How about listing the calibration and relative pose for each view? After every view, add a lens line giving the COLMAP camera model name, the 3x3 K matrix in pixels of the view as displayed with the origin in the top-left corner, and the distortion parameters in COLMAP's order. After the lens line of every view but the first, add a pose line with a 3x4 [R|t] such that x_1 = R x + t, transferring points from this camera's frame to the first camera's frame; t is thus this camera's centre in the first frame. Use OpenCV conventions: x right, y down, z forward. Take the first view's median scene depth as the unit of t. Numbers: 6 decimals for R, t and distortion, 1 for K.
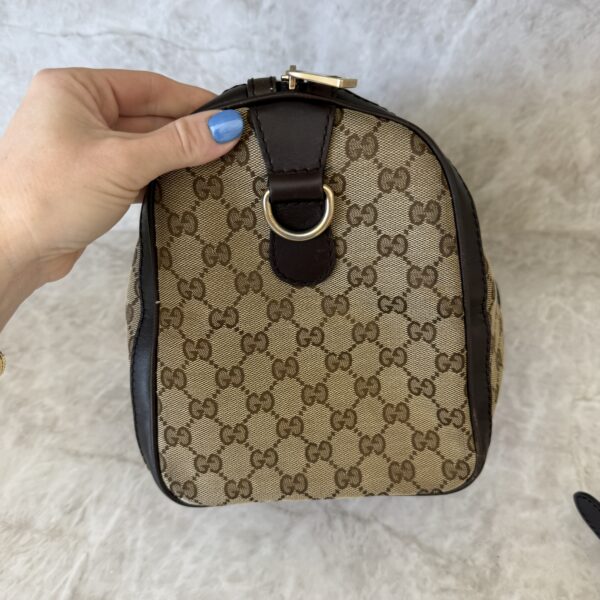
lens RADIAL K [[607.7, 0, 288.9], [0, 607.7, 299.5], [0, 0, 1]] dist [-0.037067, 0.008418]
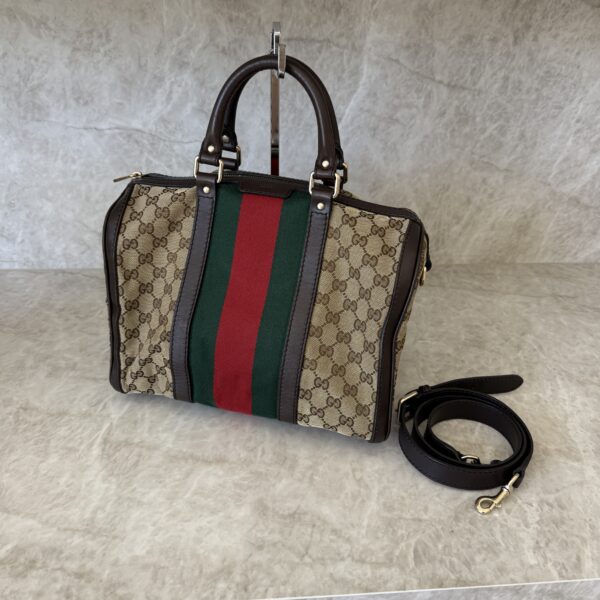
lens RADIAL K [[588.9, 0, 299.7], [0, 588.9, 294.1], [0, 0, 1]] dist [0.043686, -0.132921]
pose [[0.984247, 0.000511, 0.176797, -0.105803], [0.045624, 0.965391, -0.256784, 0.409587], [-0.170810, 0.260805, 0.950160, -0.453148]]
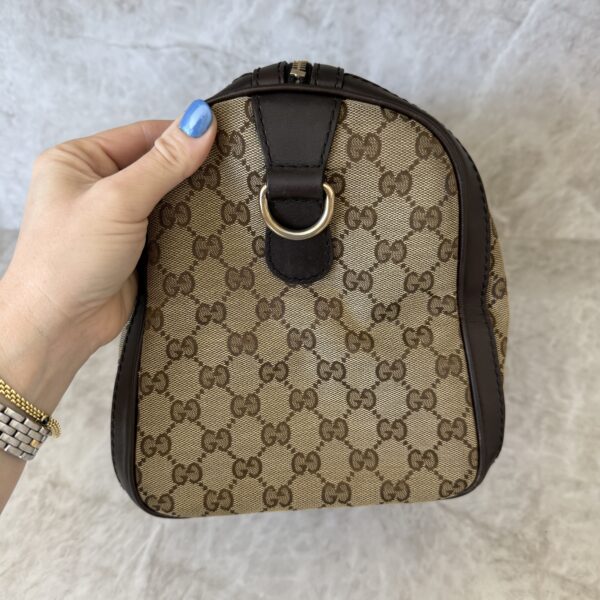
lens RADIAL K [[607.7, 0, 288.9], [0, 607.7, 299.5], [0, 0, 1]] dist [-0.037067, 0.008418]
pose [[0.999822, 0.018542, -0.003508, -0.090209], [-0.018619, 0.999548, -0.023612, 0.033691], [0.003069, 0.023673, 0.999715, -0.069249]]
